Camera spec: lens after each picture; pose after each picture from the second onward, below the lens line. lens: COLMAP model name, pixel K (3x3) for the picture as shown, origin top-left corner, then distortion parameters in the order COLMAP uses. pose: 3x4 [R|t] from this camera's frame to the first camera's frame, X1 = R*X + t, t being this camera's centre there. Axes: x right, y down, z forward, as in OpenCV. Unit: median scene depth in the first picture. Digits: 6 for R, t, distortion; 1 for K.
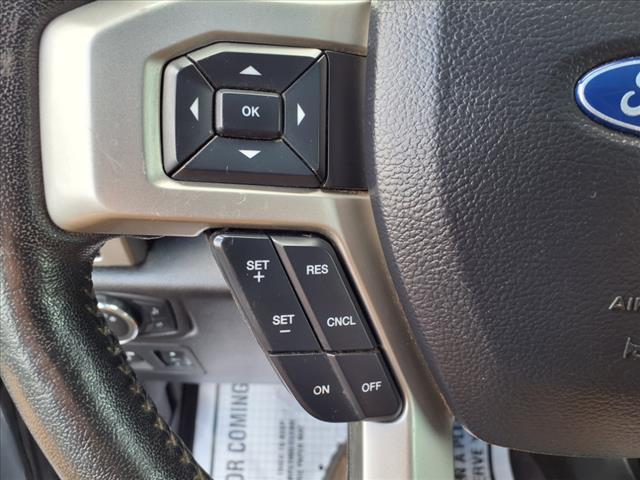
lens RADIAL K [[515.7, 0, 317.3], [0, 515.7, 239.5], [0, 0, 1]] dist [0.057316, -0.065246]
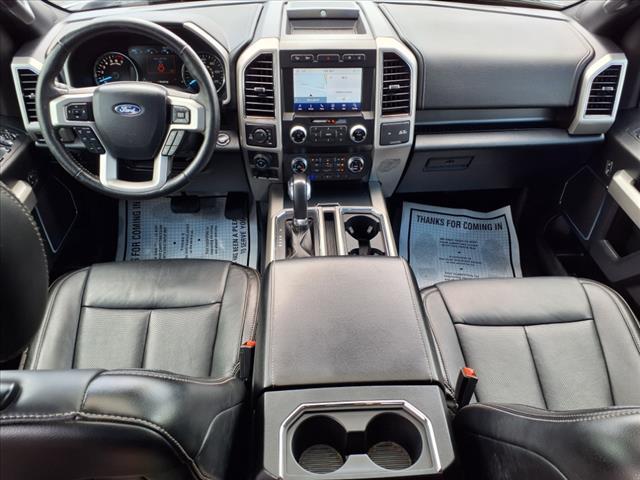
lens RADIAL K [[515.7, 0, 323.0], [0, 515.7, 254.4], [0, 0, 1]] dist [0.057316, -0.065246]
pose [[0.997192, -0.044379, 0.060327, 0.514970], [0.032474, 0.982076, 0.185667, 0.091763], [-0.067485, -0.183186, 0.980759, -1.264369]]
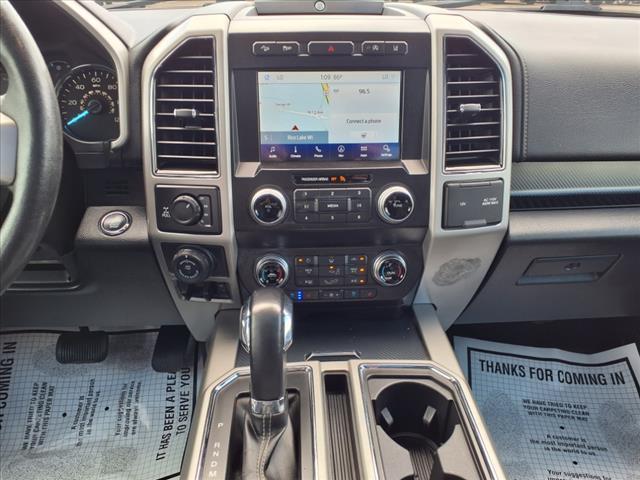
lens RADIAL K [[515.7, 0, 325.2], [0, 515.7, 239.3], [0, 0, 1]] dist [0.057316, -0.065246]
pose [[0.996552, -0.034655, 0.075386, 0.575937], [0.040290, 0.996402, -0.074564, 0.128649], [-0.072531, 0.077345, 0.994363, -0.369025]]
